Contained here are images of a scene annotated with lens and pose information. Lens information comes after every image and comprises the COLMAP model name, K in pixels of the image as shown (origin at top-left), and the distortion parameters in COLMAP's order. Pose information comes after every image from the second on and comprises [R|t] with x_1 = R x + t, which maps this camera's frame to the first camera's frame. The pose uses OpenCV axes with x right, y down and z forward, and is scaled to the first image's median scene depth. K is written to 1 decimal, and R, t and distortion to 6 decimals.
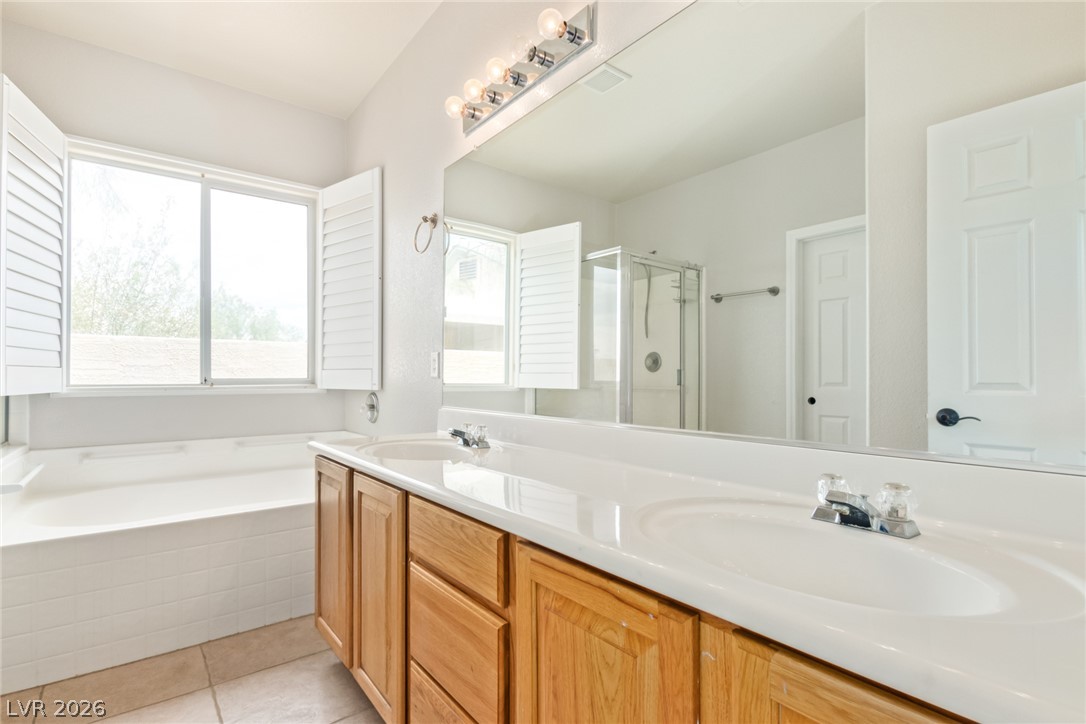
lens RADIAL K [[524.8, 0, 537.1], [0, 524.8, 371.7], [0, 0, 1]] dist [0.005292, -0.000282]
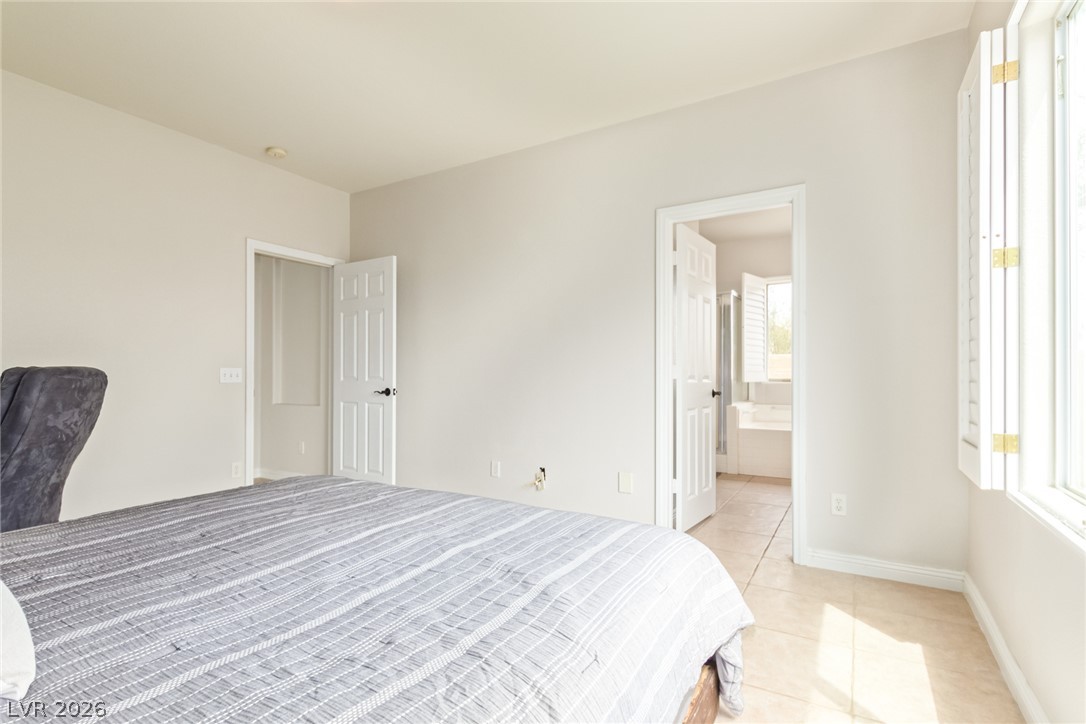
lens RADIAL K [[524.8, 0, 543.3], [0, 524.8, 364.1], [0, 0, 1]] dist [0.005292, -0.000282]
pose [[0.364573, -0.015866, -0.931040, 1.053913], [0.012130, 0.999851, -0.012289, -0.026493], [0.931096, -0.006813, 0.364711, -0.899958]]
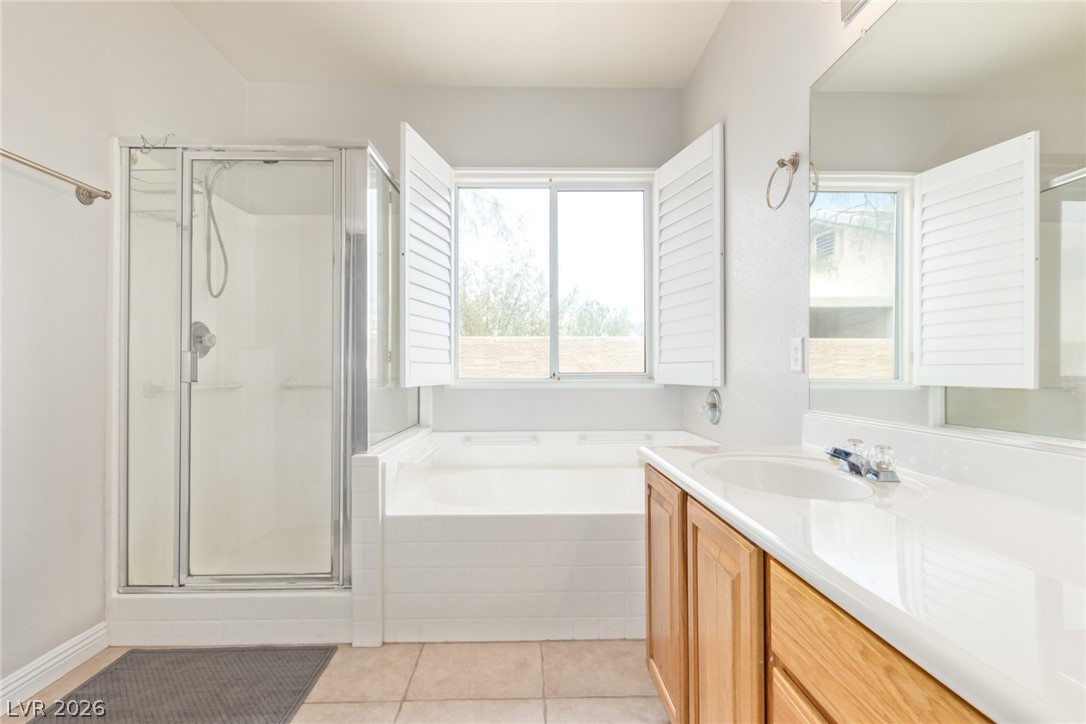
lens RADIAL K [[524.8, 0, 532.9], [0, 524.8, 366.0], [0, 0, 1]] dist [0.005292, -0.000282]
pose [[0.802069, -0.007724, -0.597182, -0.045550], [0.007515, 0.999968, -0.002840, 0.002351], [0.597185, -0.002210, 0.802101, 0.159913]]
